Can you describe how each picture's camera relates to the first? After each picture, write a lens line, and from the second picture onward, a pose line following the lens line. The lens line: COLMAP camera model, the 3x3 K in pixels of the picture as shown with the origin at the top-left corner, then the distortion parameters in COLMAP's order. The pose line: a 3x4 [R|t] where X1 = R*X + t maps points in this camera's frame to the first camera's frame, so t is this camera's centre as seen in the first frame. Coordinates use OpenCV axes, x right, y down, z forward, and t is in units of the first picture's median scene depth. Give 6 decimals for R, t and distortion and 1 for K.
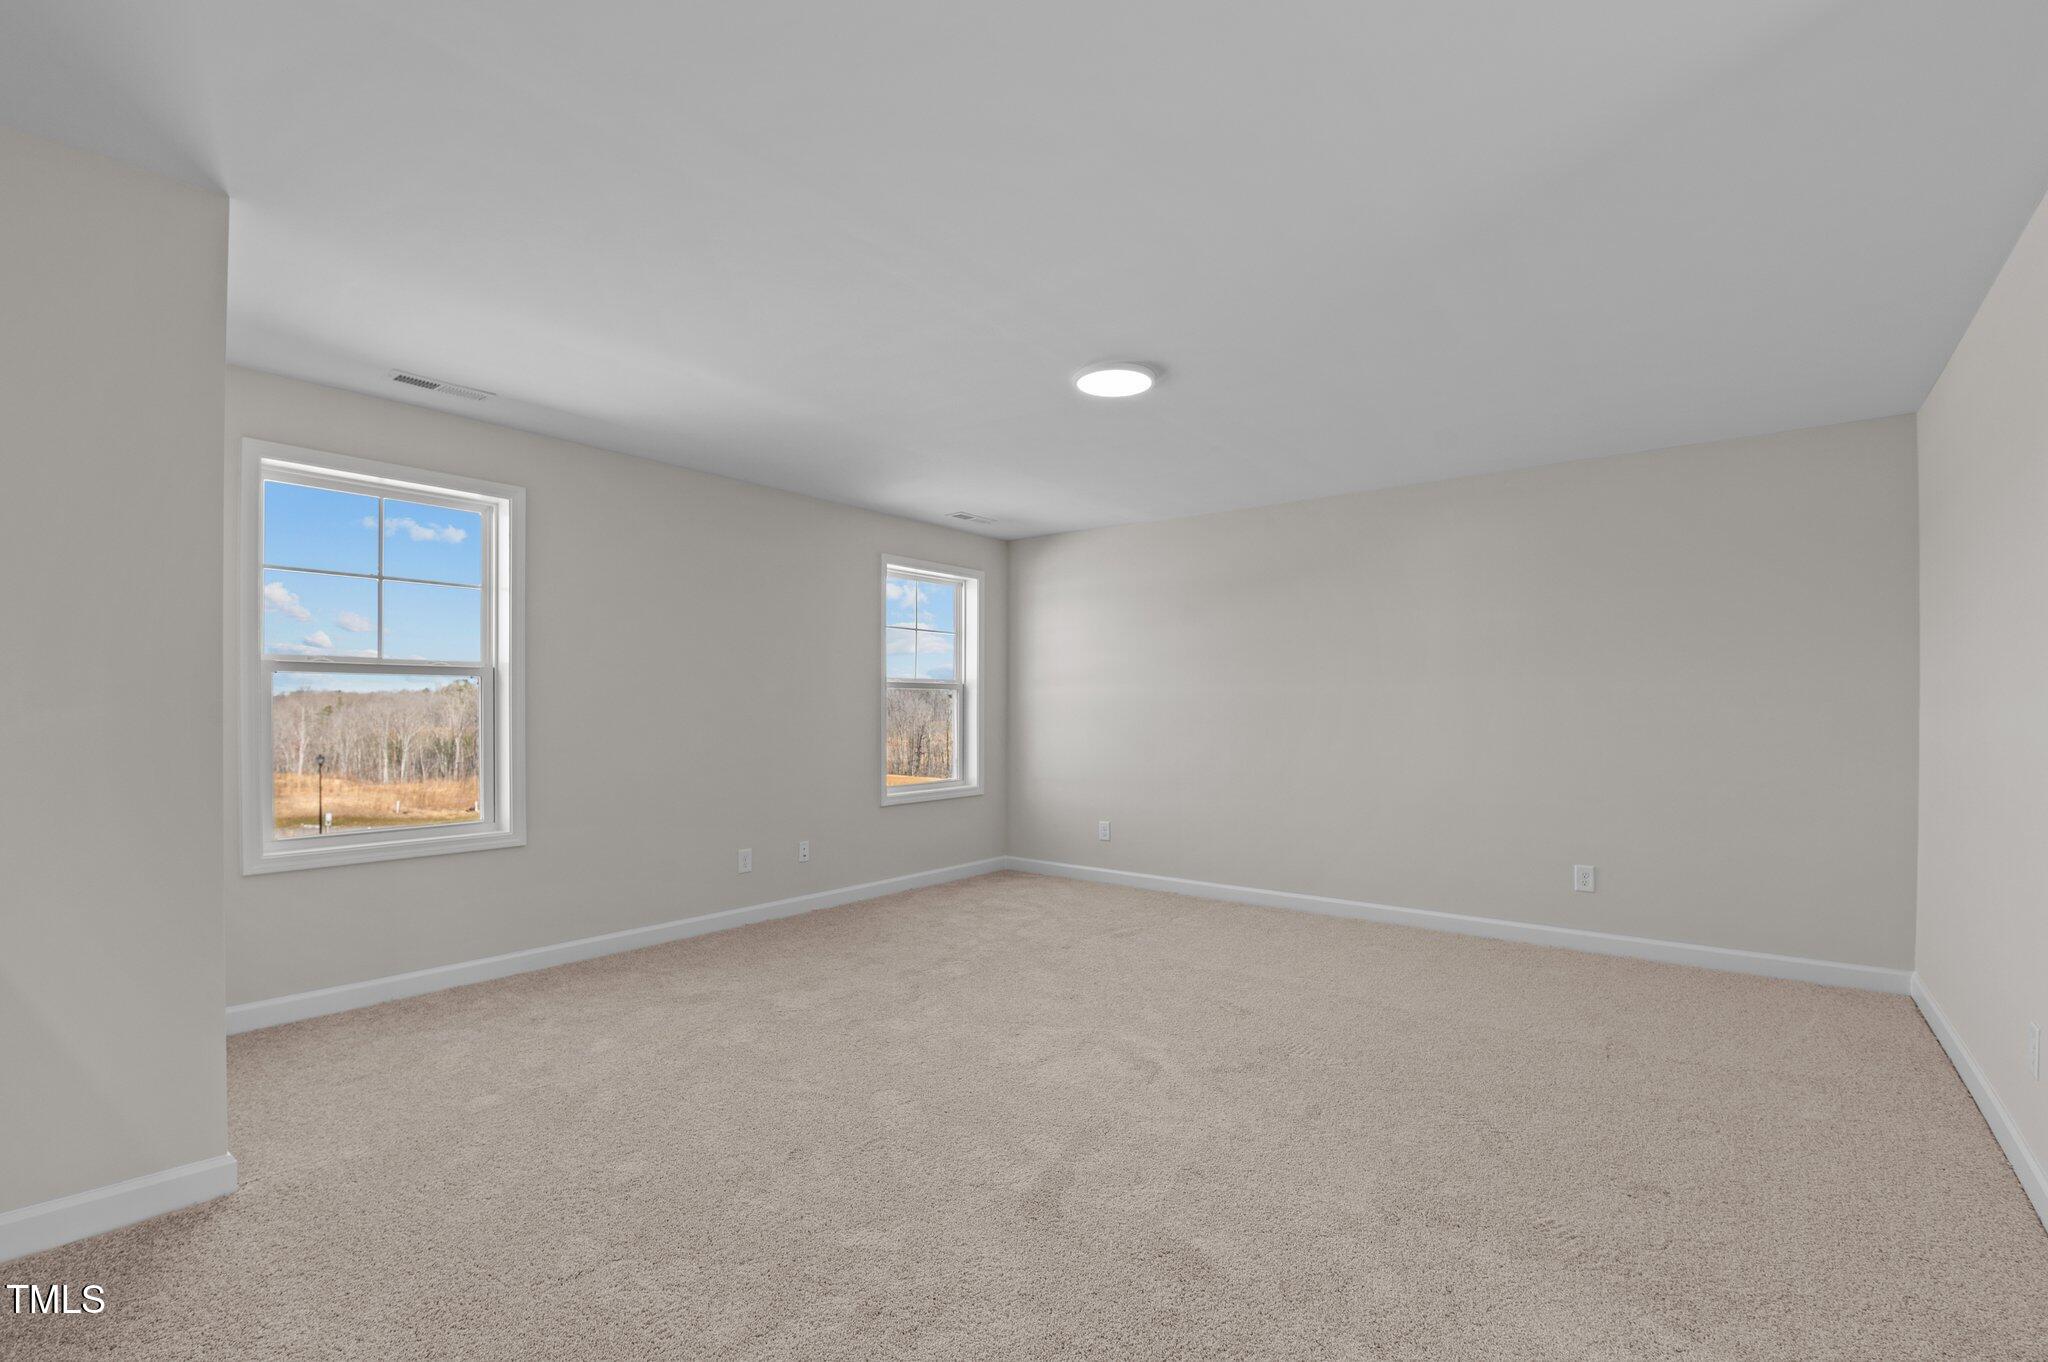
lens RADIAL K [[902.7, 0, 1026.9], [0, 902.7, 697.3], [0, 0, 1]] dist [-0.000274, -0.011357]
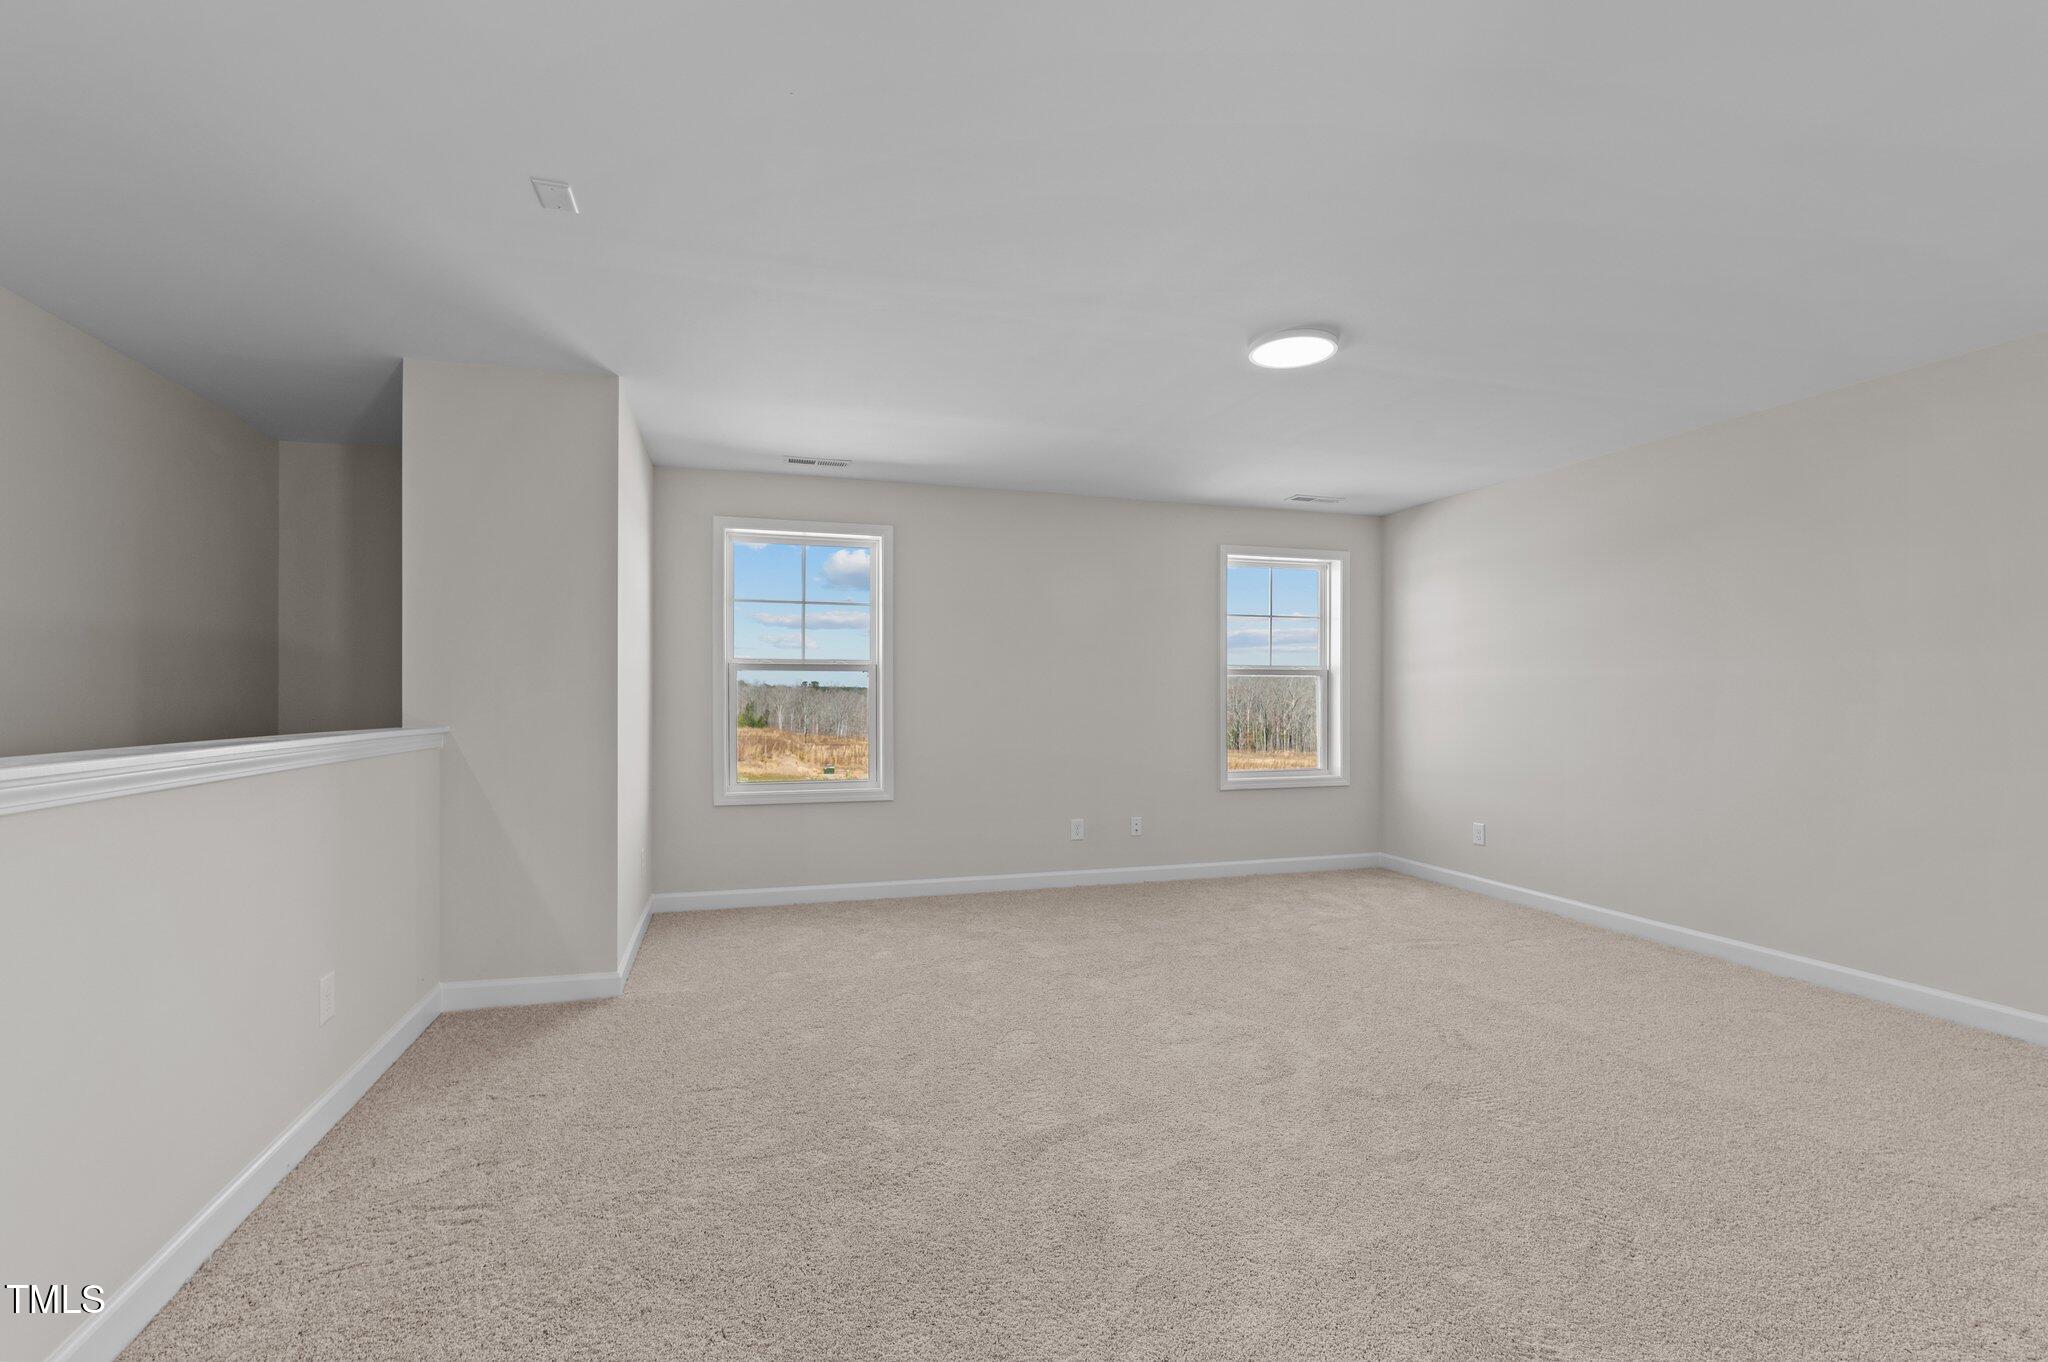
lens RADIAL K [[885.5, 0, 1024.0], [0, 885.5, 681.0], [0, 0, 1]] dist [-0.000303, -0.010458]
pose [[0.820803, -0.010419, -0.571116, 0.275923], [0.007355, 0.999944, -0.007670, 0.002945], [0.571164, 0.002095, 0.820833, 0.048930]]
